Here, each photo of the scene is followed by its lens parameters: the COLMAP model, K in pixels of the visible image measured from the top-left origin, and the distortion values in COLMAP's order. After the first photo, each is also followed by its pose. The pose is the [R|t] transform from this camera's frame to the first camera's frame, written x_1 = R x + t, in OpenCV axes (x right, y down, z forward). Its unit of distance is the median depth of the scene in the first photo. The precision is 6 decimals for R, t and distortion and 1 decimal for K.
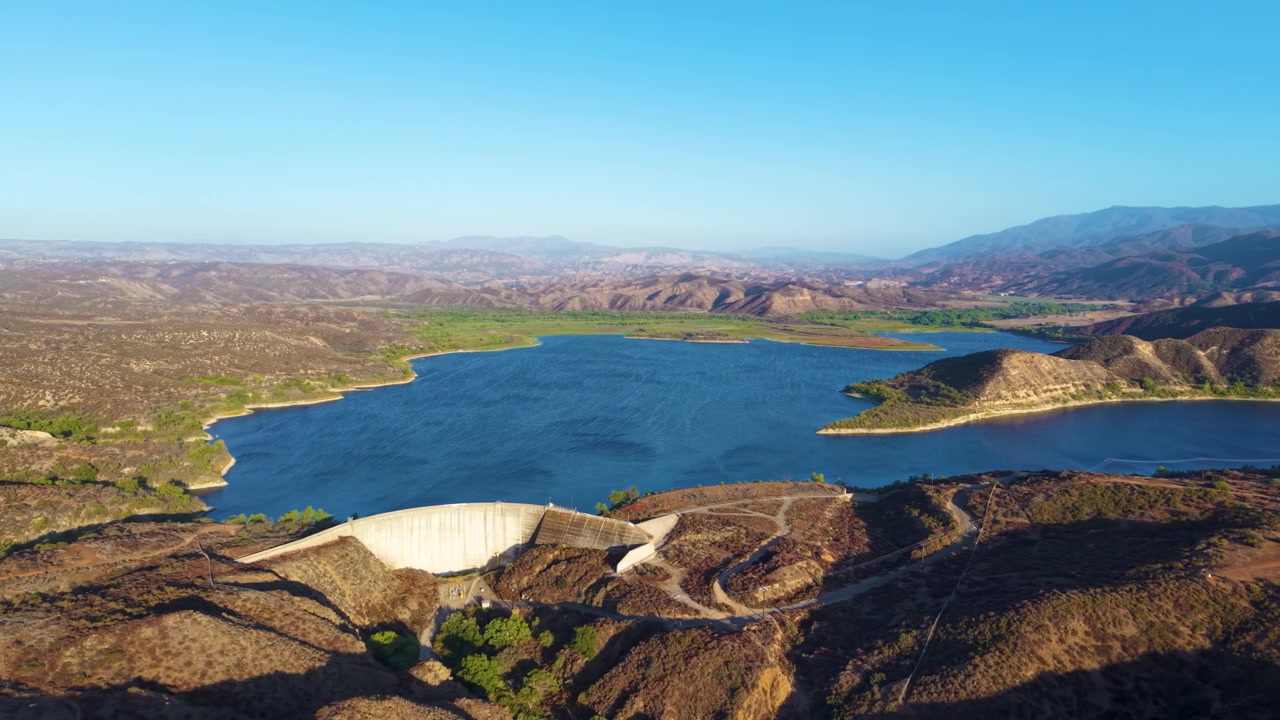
lens RADIAL K [[960.8, 0, 640.0], [0, 960.8, 360.0], [0, 0, 1]] dist [0.040890, -0.043025]
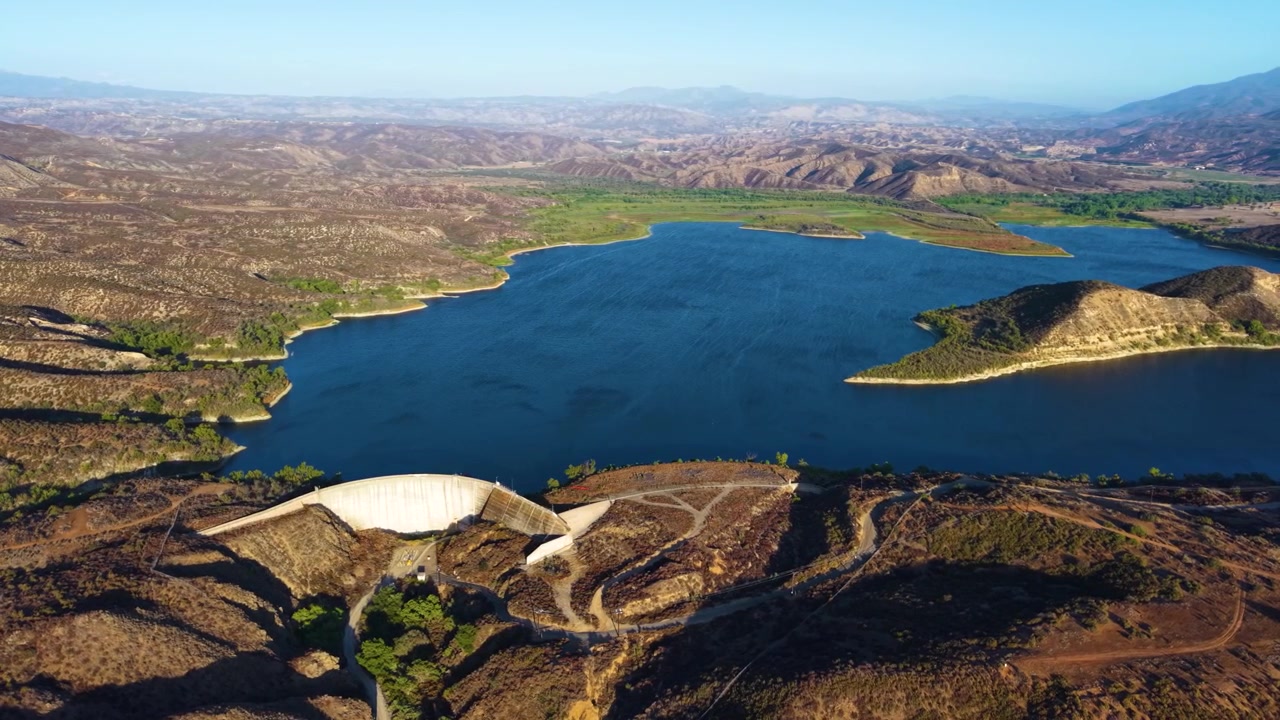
lens RADIAL K [[960.8, 0, 640.0], [0, 960.8, 360.0], [0, 0, 1]] dist [0.040890, -0.043025]
pose [[0.981176, 0.051409, -0.186150, 0.140595], [-0.020734, 0.986388, 0.163124, -0.090401], [0.192002, -0.156194, 0.968885, 0.000060]]
